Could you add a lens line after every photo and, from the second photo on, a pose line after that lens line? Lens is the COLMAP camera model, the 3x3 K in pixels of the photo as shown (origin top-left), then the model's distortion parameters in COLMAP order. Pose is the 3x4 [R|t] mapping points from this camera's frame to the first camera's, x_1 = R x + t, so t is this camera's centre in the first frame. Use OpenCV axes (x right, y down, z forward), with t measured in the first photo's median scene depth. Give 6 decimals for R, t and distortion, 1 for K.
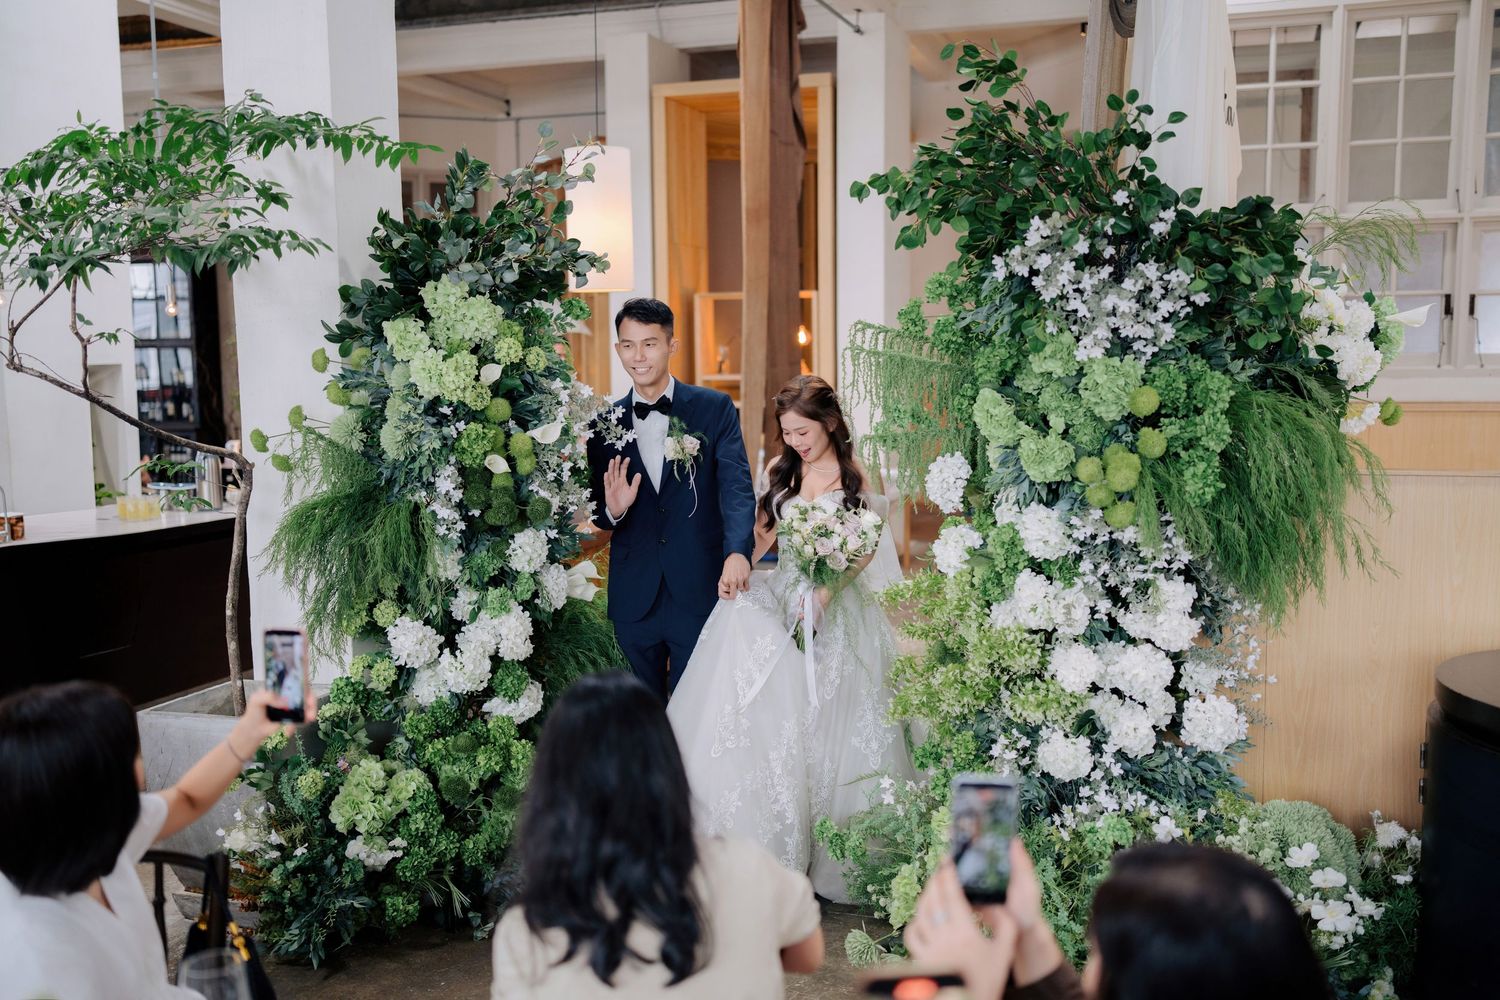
lens RADIAL K [[1477.3, 0, 758.8], [0, 1477.3, 502.4], [0, 0, 1]] dist [-0.018302, 0.000000]
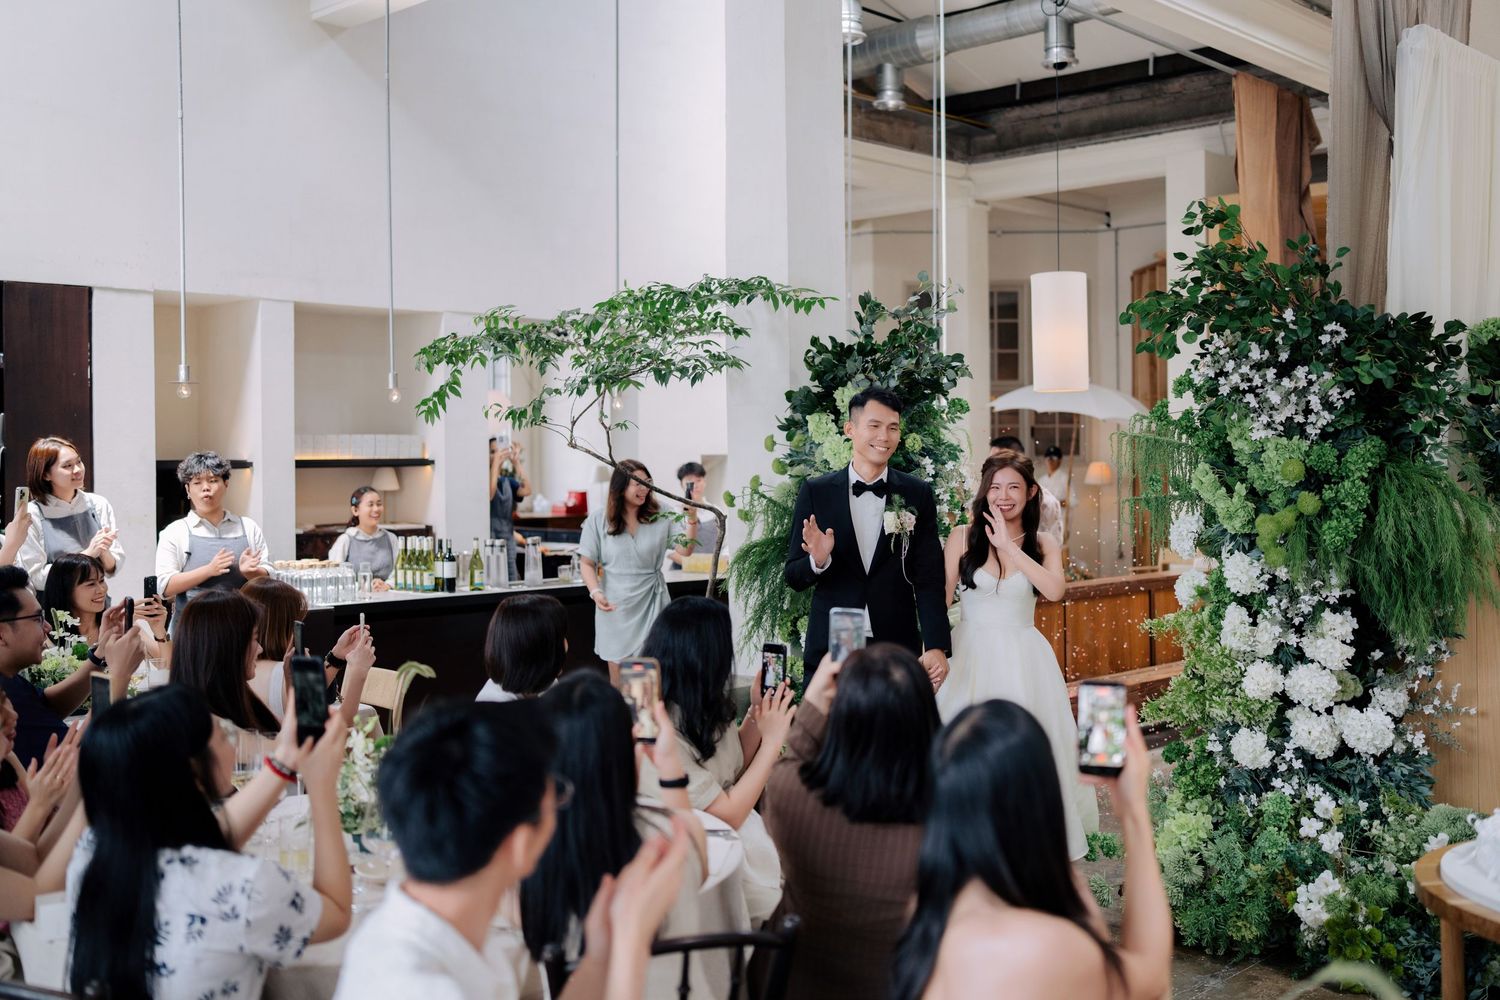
lens RADIAL K [[1477.3, 0, 762.5], [0, 1477.3, 468.2], [0, 0, 1]] dist [-0.018302, 0.000000]
pose [[0.907727, 0.006692, -0.419508, 0.302562], [-0.044282, 0.995816, -0.079932, 0.043127], [0.417218, 0.091133, 0.904226, -0.297516]]
